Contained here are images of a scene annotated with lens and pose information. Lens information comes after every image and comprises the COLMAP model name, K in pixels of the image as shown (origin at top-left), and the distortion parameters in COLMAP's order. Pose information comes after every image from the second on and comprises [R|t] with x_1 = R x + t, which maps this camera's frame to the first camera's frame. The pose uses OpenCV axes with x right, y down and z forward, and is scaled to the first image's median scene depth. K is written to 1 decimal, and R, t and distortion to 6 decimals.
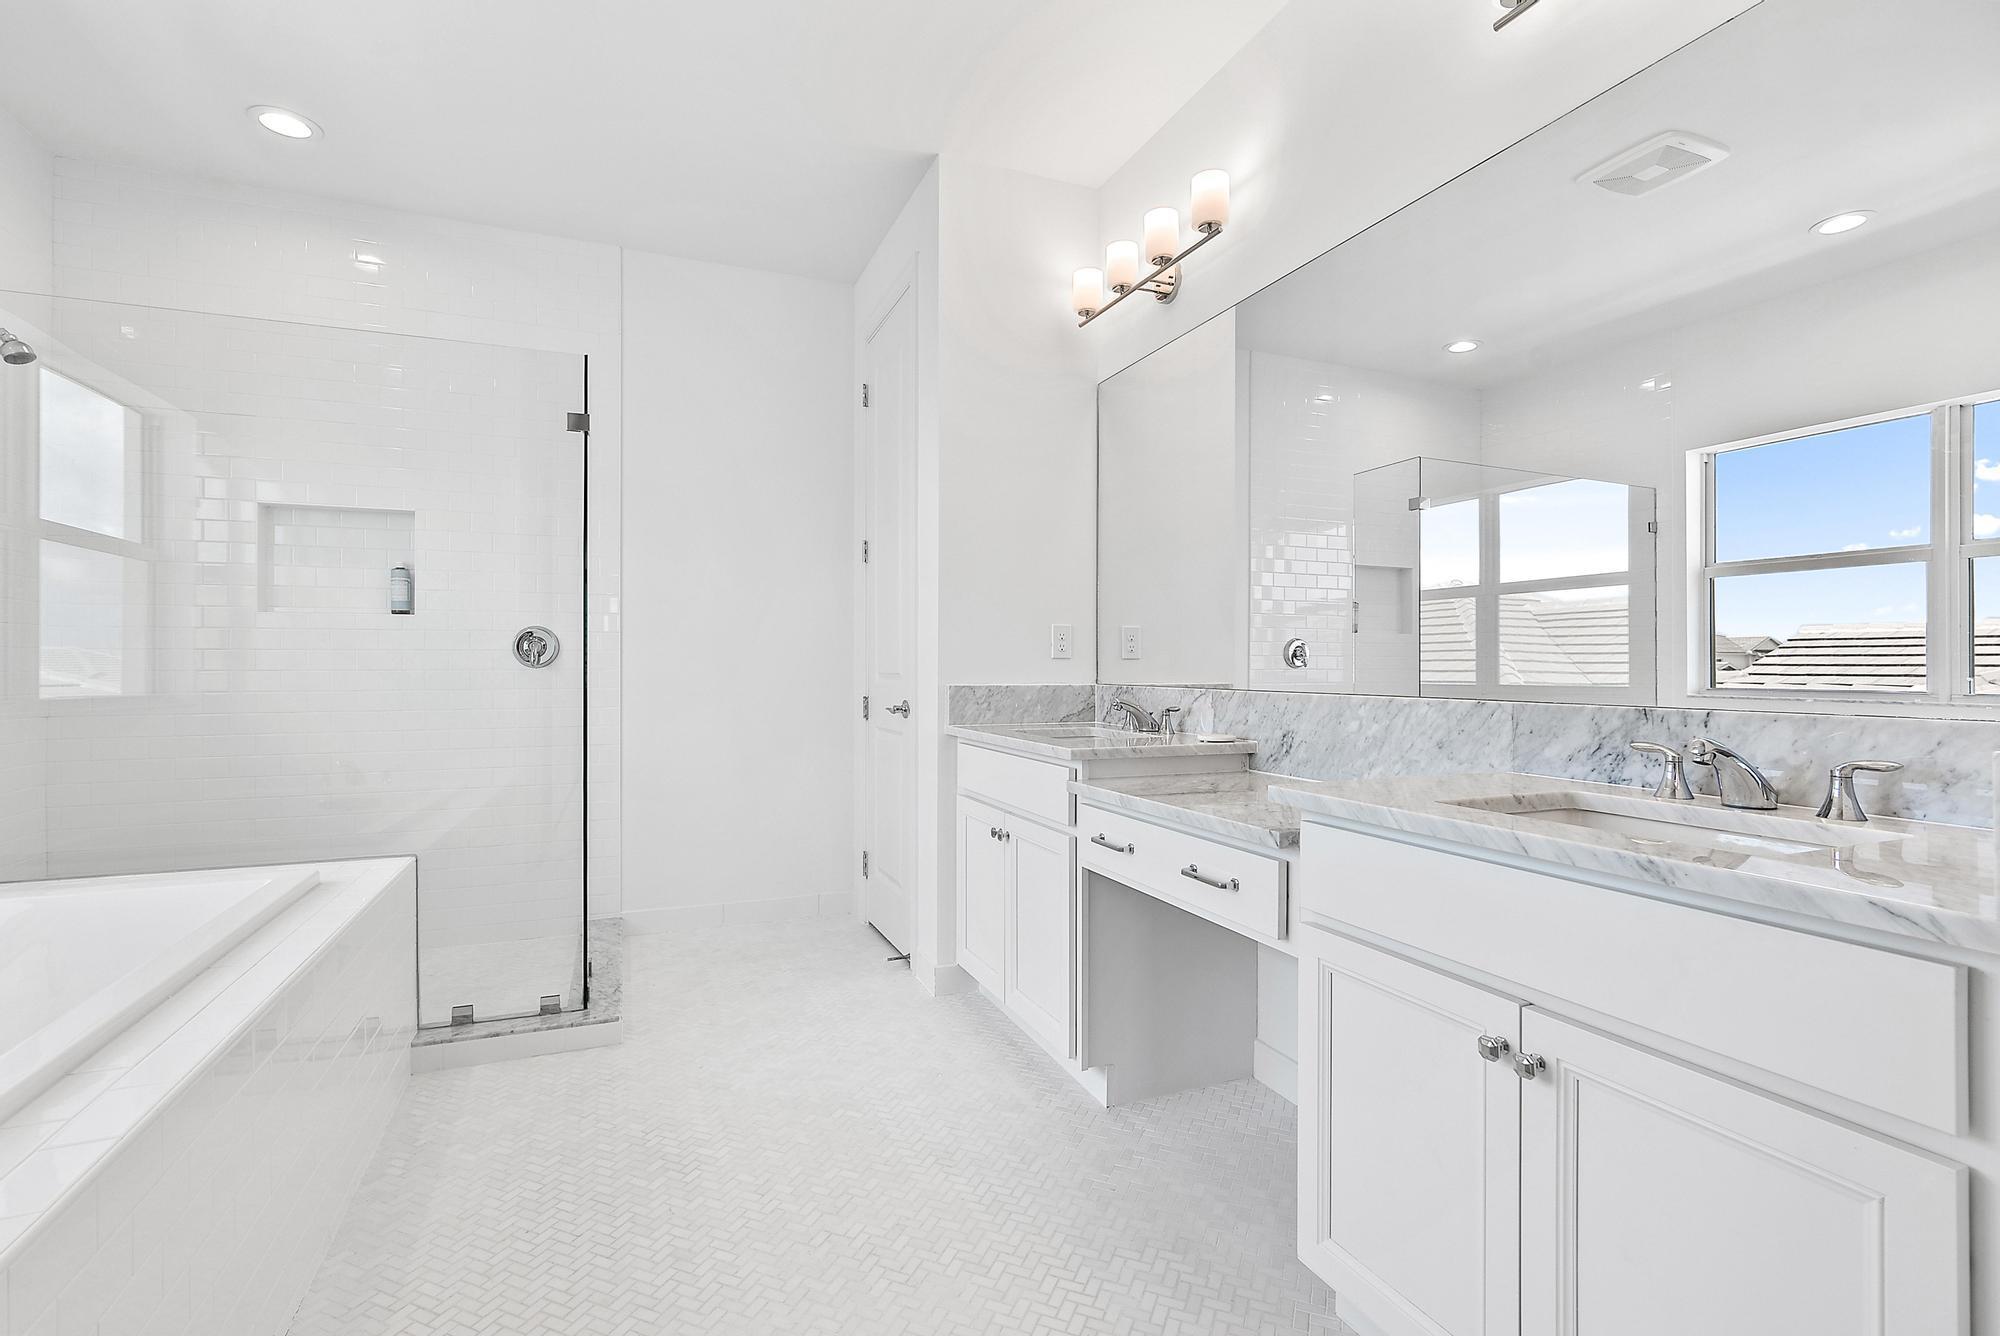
lens RADIAL K [[898.7, 0, 1000.6], [0, 898.7, 664.7], [0, 0, 1]] dist [-0.008903, 0.004699]
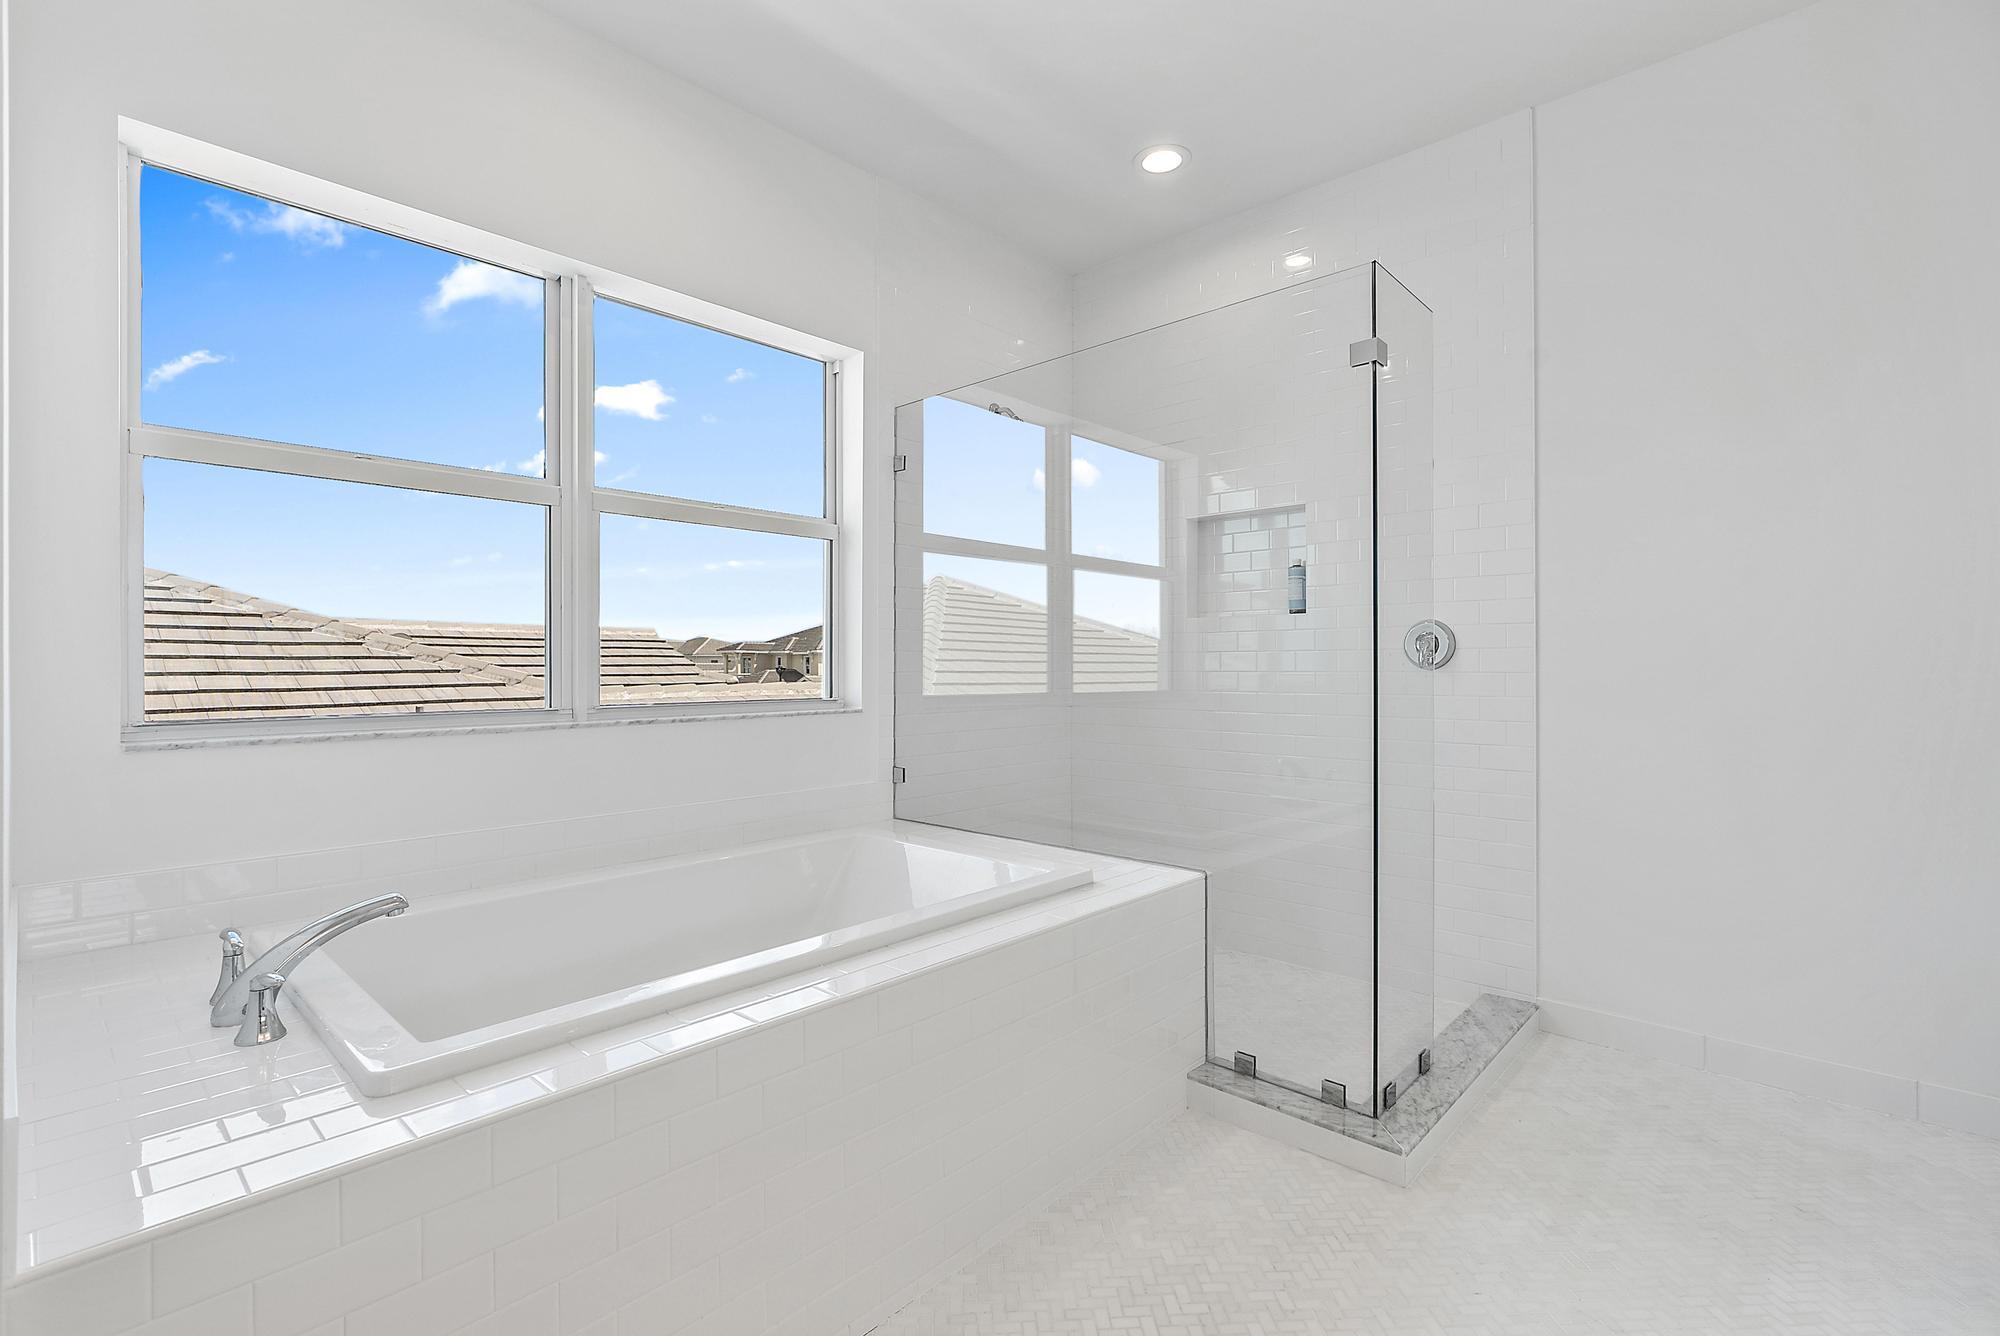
lens RADIAL K [[898.7, 0, 1015.2], [0, 898.7, 665.8], [0, 0, 1]] dist [-0.008903, 0.004699]
pose [[0.410892, -0.000203, -0.911684, 0.108110], [0.003137, 0.999994, 0.001191, -0.002459], [0.911678, -0.003349, 0.410891, 0.414194]]
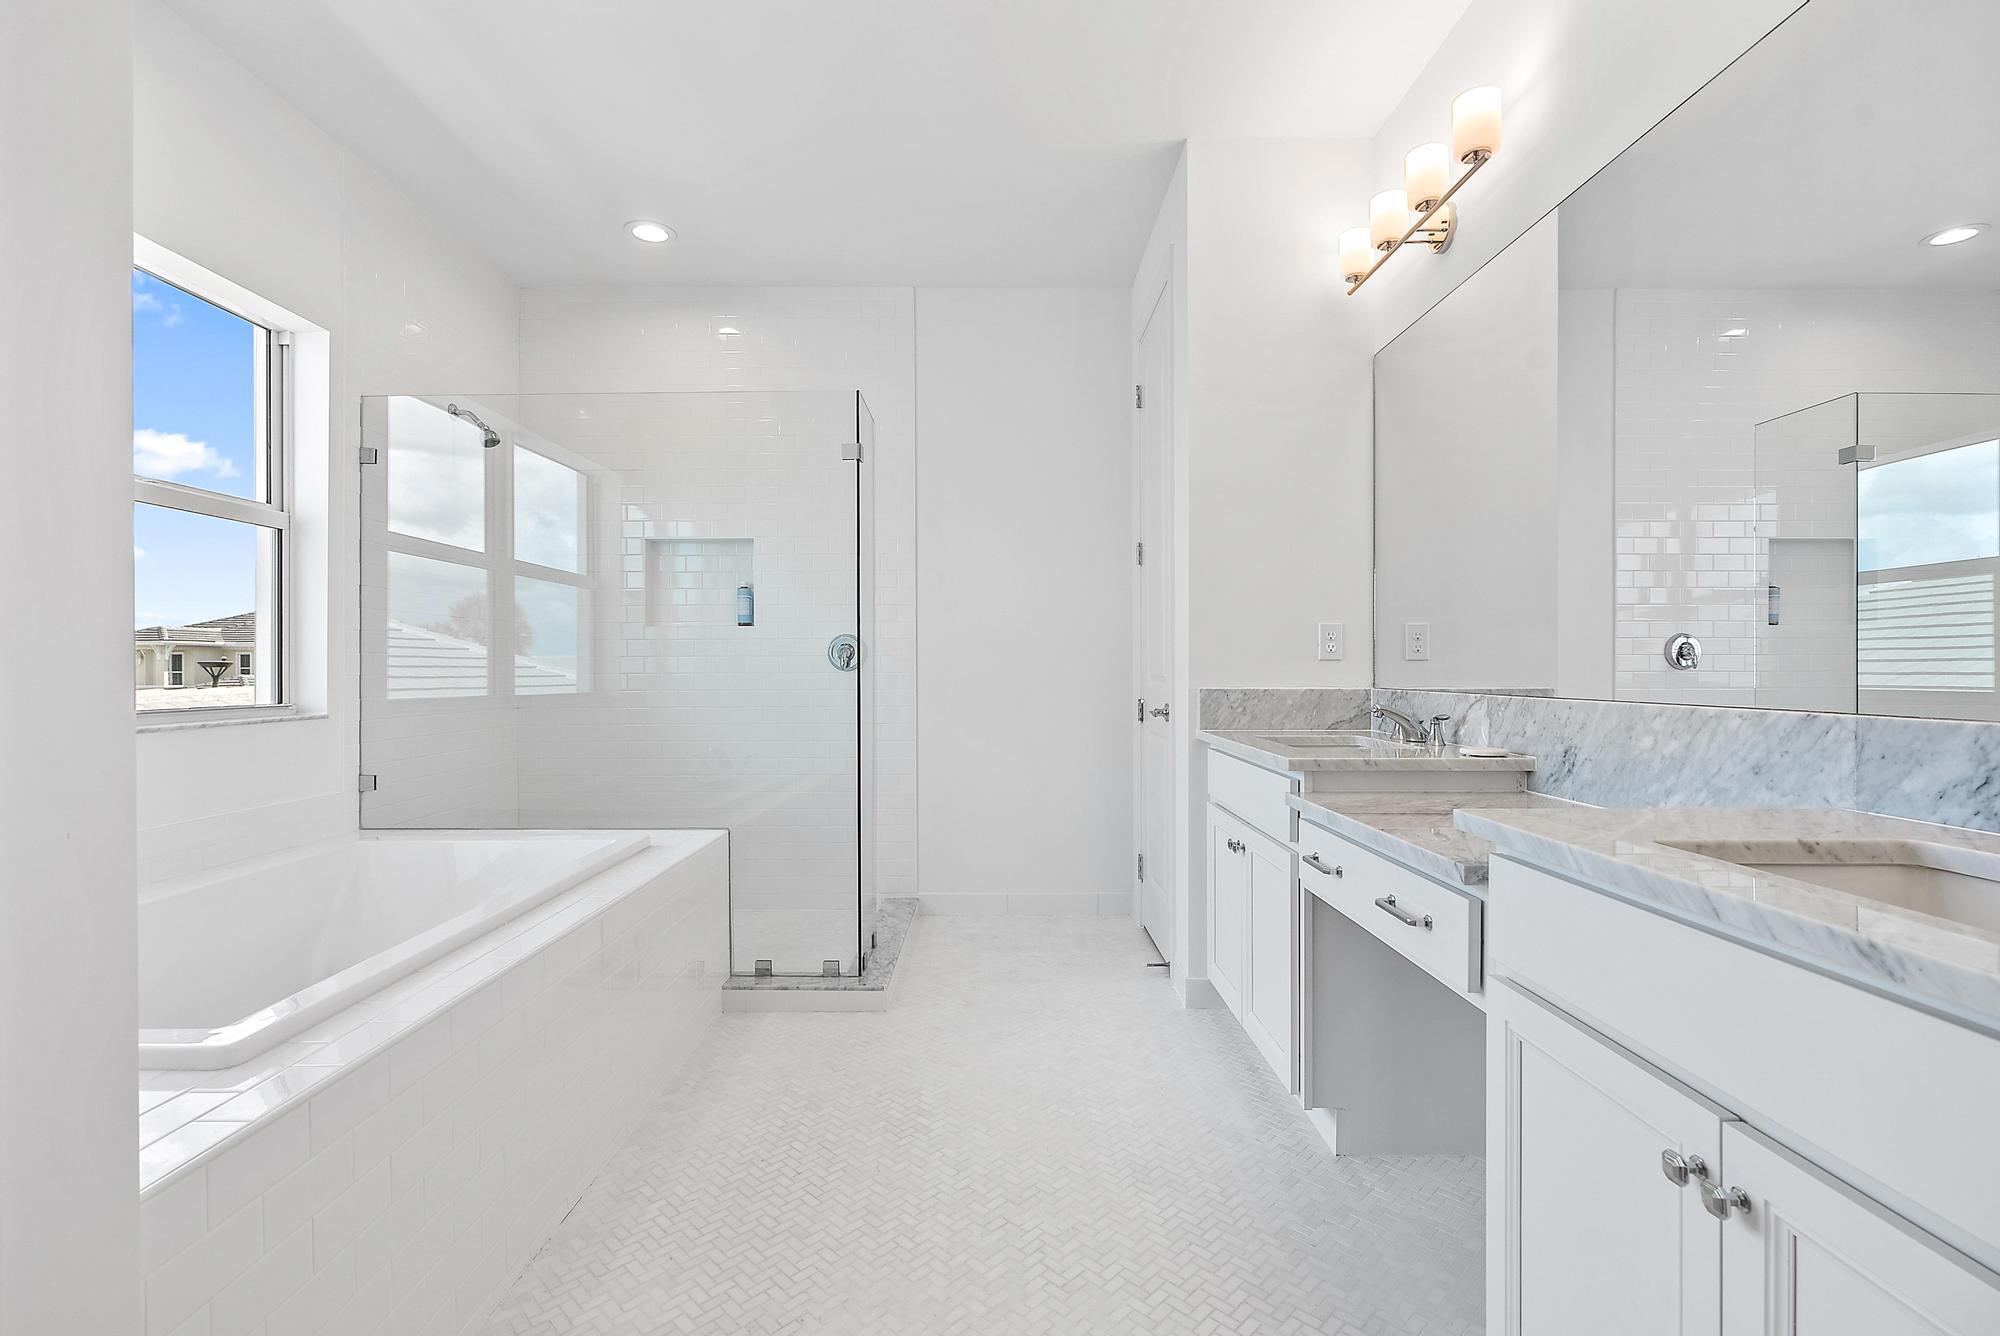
lens RADIAL K [[898.7, 0, 1014.0], [0, 898.7, 671.6], [0, 0, 1]] dist [-0.008903, 0.004699]
pose [[0.927103, -0.001170, -0.374806, 0.137066], [0.003064, 0.999985, 0.004456, -0.000072], [0.374795, -0.005279, 0.927093, 0.036387]]
